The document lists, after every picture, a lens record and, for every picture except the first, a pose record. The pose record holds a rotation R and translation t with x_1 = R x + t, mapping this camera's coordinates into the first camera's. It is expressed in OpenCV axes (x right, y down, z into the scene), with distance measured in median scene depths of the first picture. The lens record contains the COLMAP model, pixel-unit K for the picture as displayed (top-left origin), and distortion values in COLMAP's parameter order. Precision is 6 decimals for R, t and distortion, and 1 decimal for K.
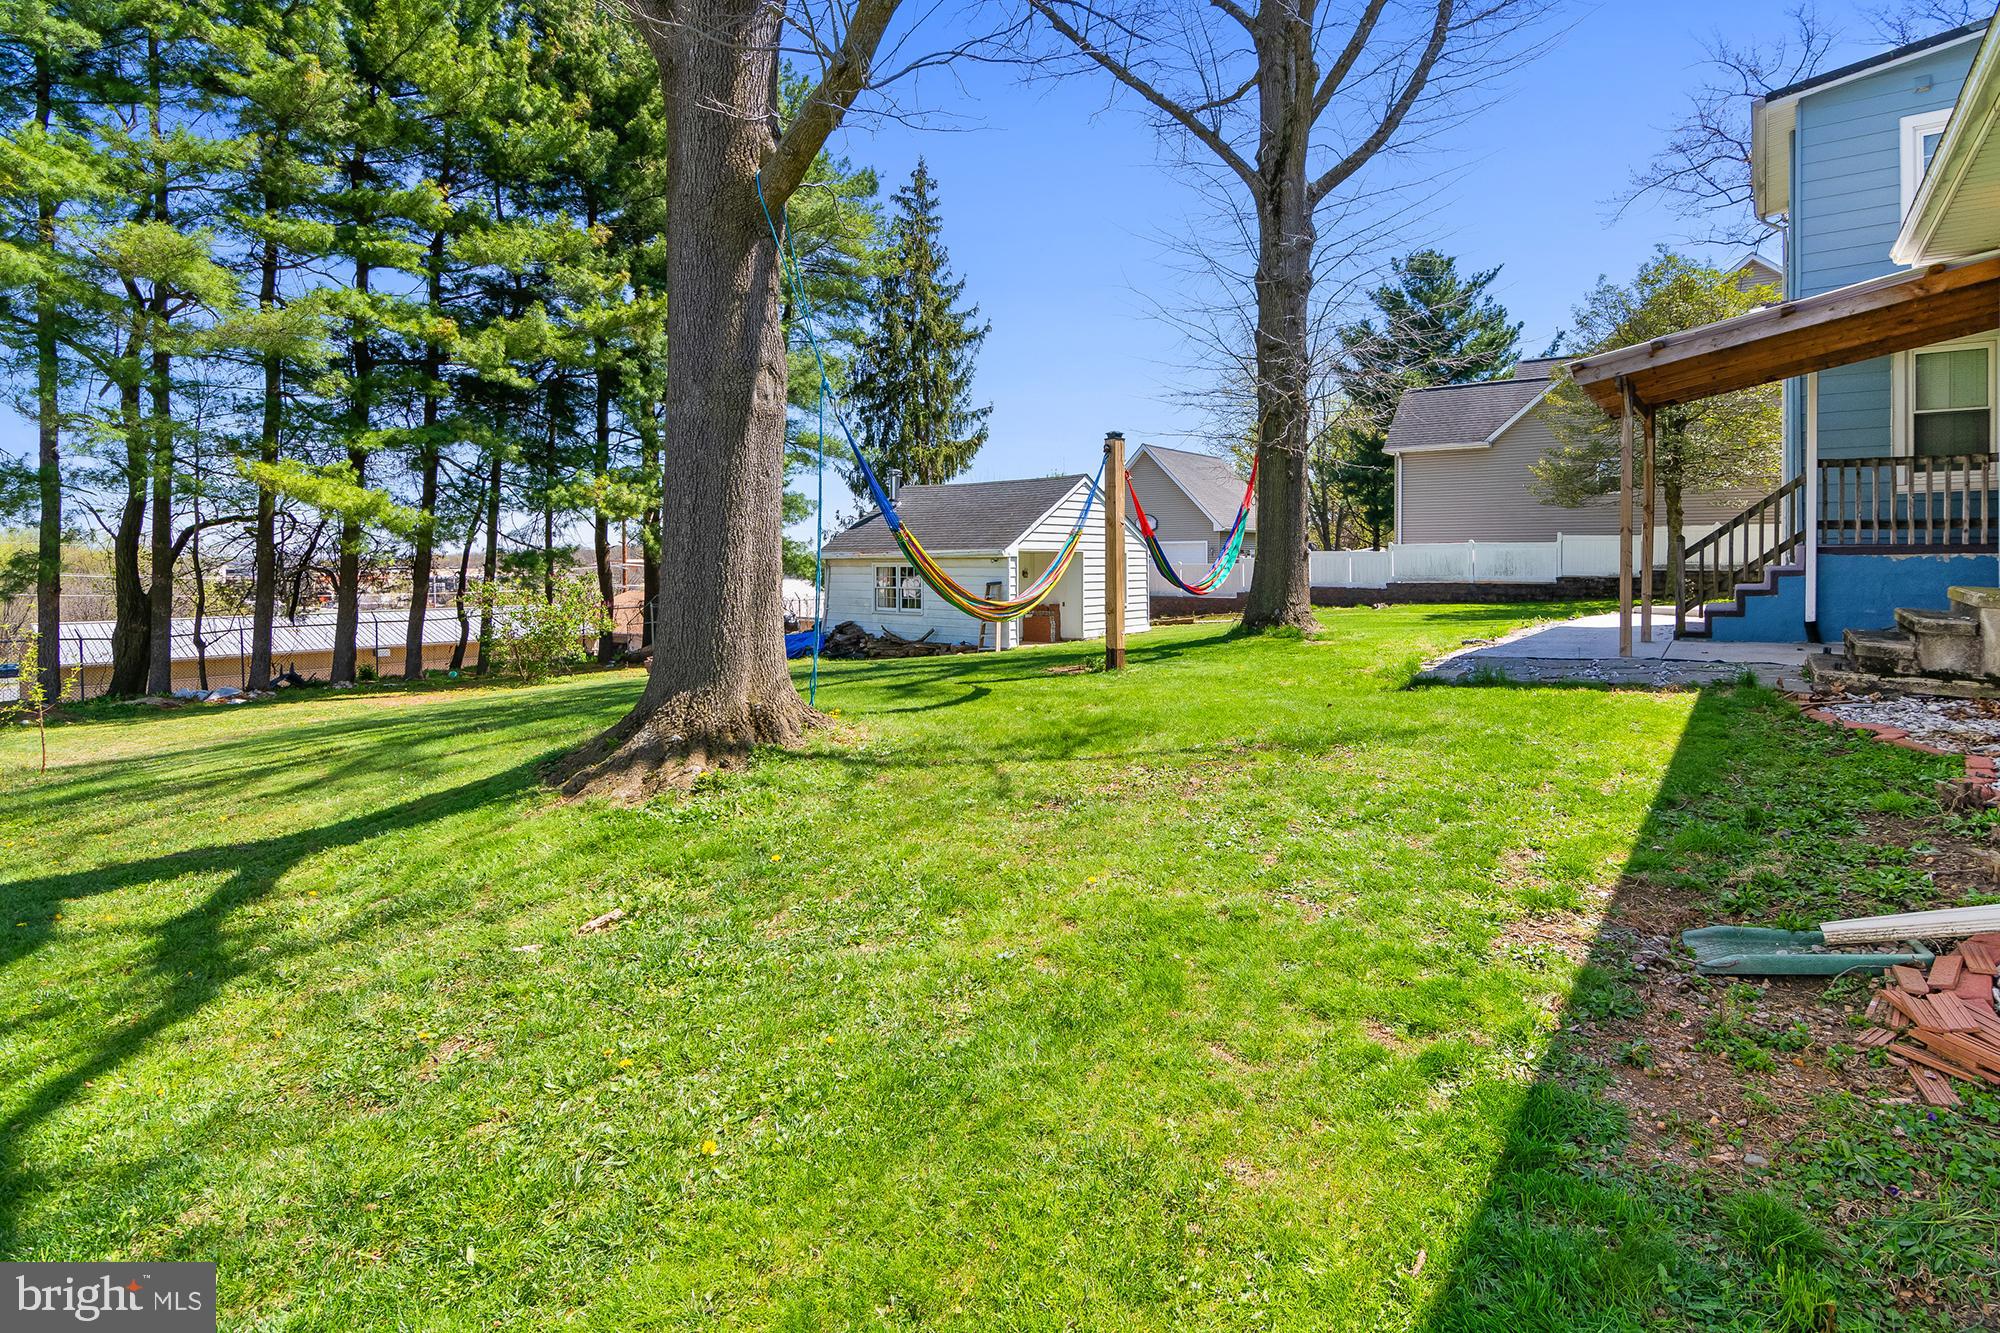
lens RADIAL K [[995.8, 0, 1008.0], [0, 995.8, 607.1], [0, 0, 1]] dist [-0.003339, -0.005573]
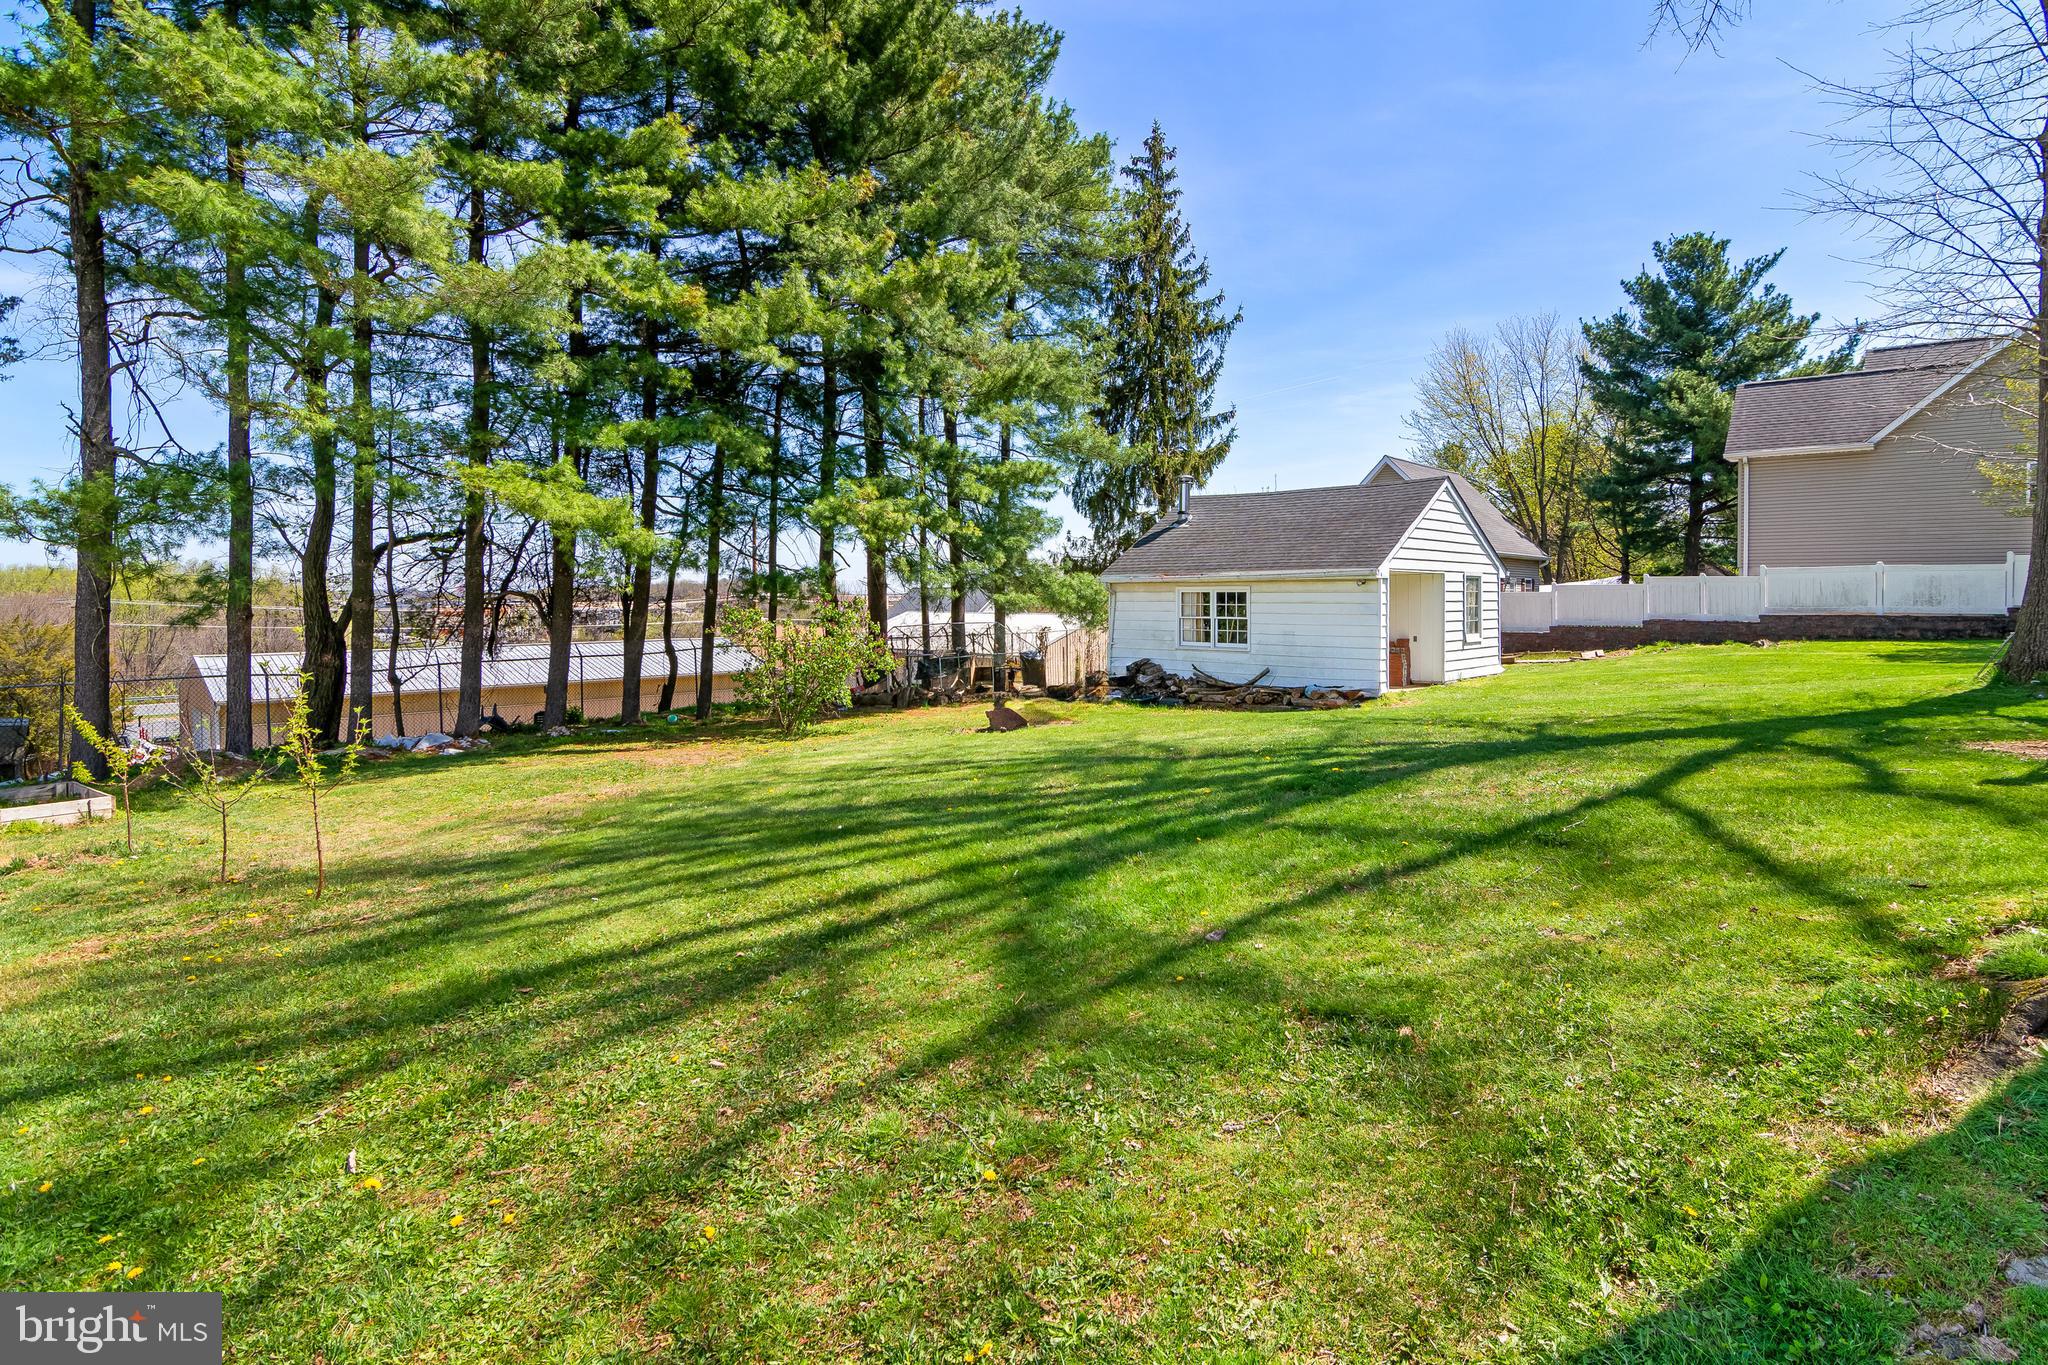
lens RADIAL K [[1019.2, 0, 1026.6], [0, 1019.2, 651.8], [0, 0, 1]] dist [-0.005621, -0.001317]
pose [[0.997365, 0.005057, -0.072369, -0.202155], [-0.004493, 0.999958, 0.007953, 0.002575], [0.072406, -0.007607, 0.997346, 0.160186]]
